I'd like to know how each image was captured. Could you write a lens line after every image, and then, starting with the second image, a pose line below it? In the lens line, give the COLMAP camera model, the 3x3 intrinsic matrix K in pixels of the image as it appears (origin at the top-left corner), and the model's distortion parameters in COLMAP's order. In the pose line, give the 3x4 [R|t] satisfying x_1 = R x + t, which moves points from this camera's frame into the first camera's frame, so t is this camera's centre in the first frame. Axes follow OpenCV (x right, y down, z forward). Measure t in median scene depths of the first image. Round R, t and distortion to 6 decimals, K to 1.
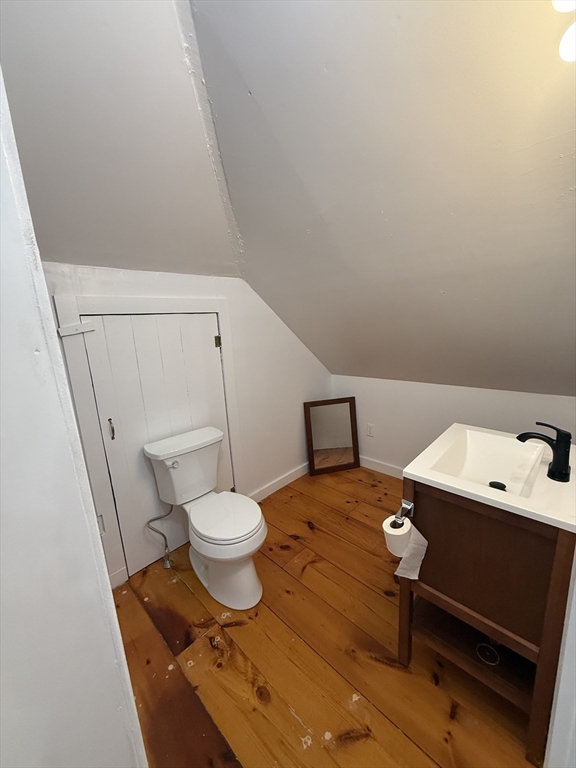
lens RADIAL K [[305.5, 0, 288.5], [0, 305.5, 381.0], [0, 0, 1]] dist [-0.001313, 0.000532]
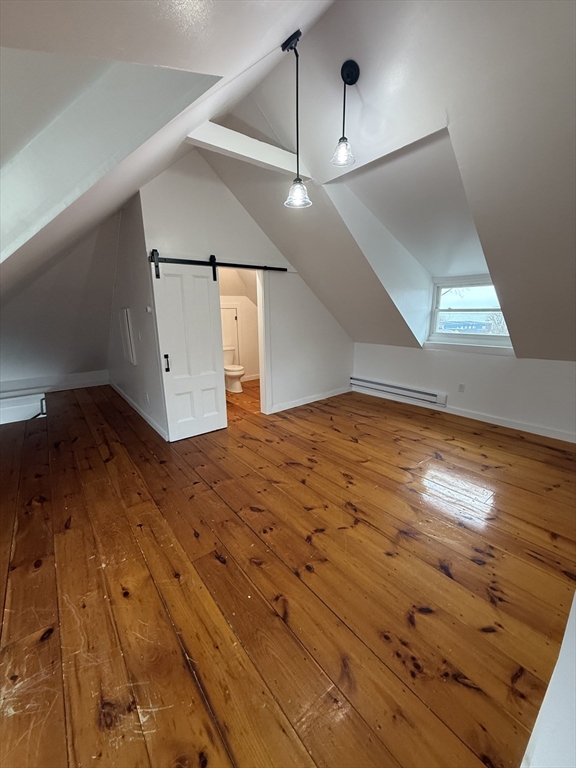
lens RADIAL K [[305.5, 0, 288.5], [0, 305.5, 381.0], [0, 0, 1]] dist [-0.001313, 0.000532]
pose [[0.990340, 0.076241, -0.115816, 1.059127], [-0.070890, 0.996248, 0.049648, 0.469276], [0.119167, -0.040958, 0.992029, -3.056226]]
